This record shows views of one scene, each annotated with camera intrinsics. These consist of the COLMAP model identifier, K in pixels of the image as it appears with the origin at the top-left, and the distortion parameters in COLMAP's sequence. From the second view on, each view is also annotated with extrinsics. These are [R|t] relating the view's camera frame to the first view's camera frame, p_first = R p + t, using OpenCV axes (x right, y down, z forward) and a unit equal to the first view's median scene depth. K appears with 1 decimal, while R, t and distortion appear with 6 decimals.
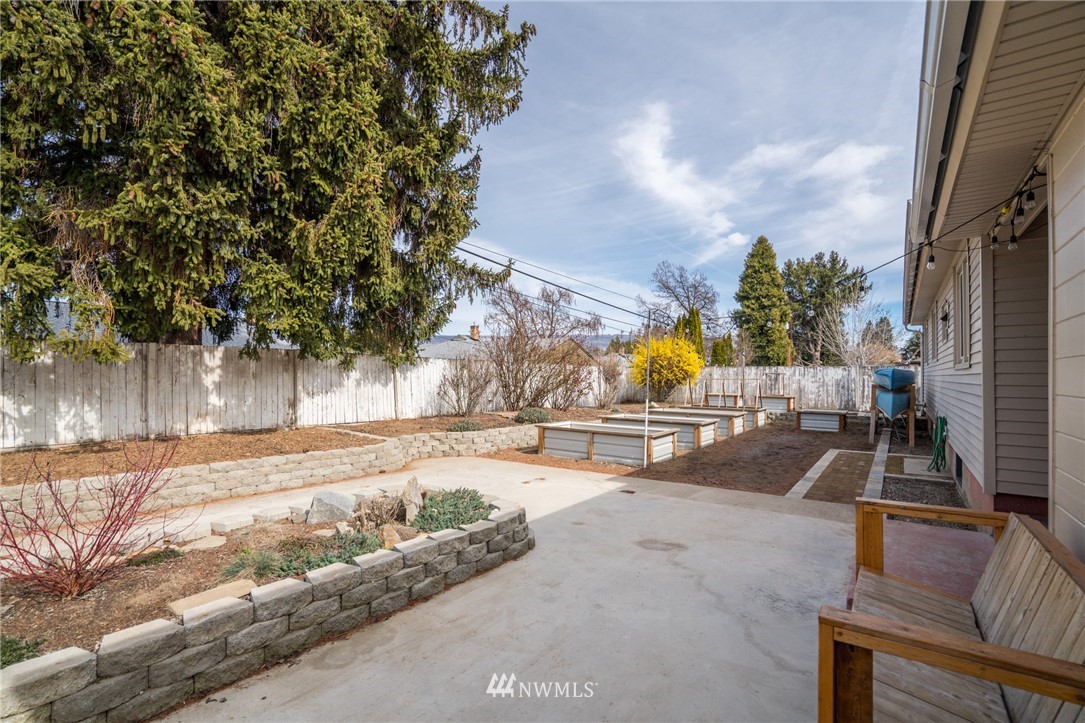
lens RADIAL K [[512.8, 0, 536.6], [0, 512.8, 369.2], [0, 0, 1]] dist [-0.032969, 0.000525]
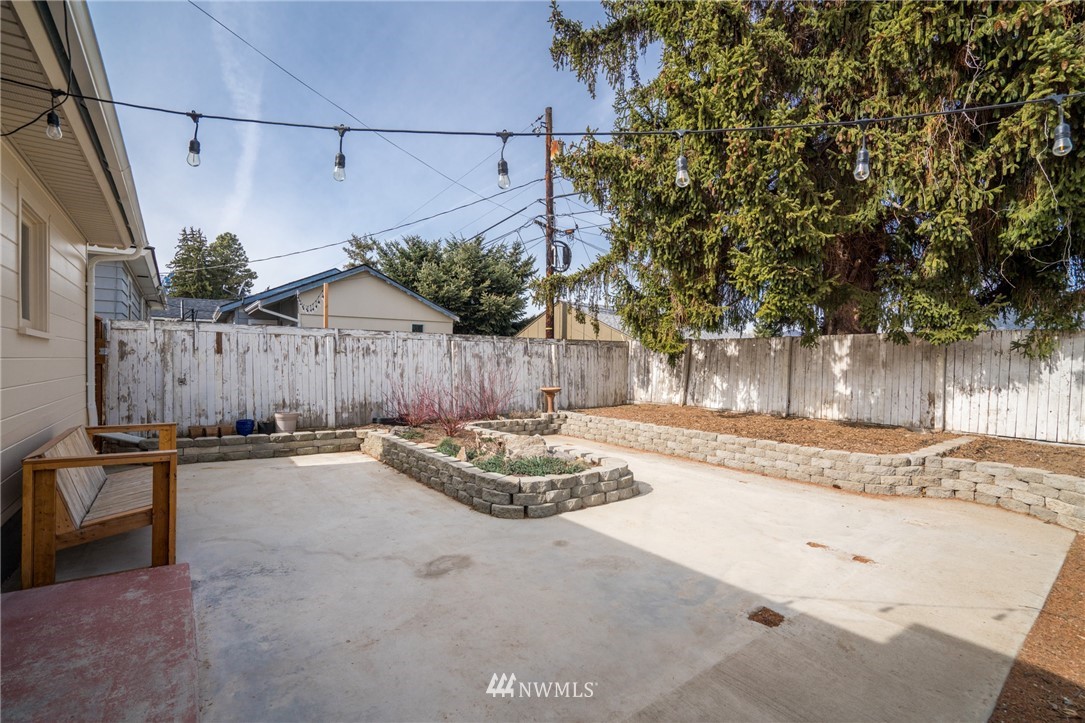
lens RADIAL K [[512.8, 0, 546.2], [0, 512.8, 368.4], [0, 0, 1]] dist [-0.032969, 0.000525]
pose [[-0.308382, 0.001882, -0.951261, 0.642513], [-0.001690, 0.999995, 0.002527, 0.024797], [0.951261, 0.002387, -0.308378, 0.943755]]
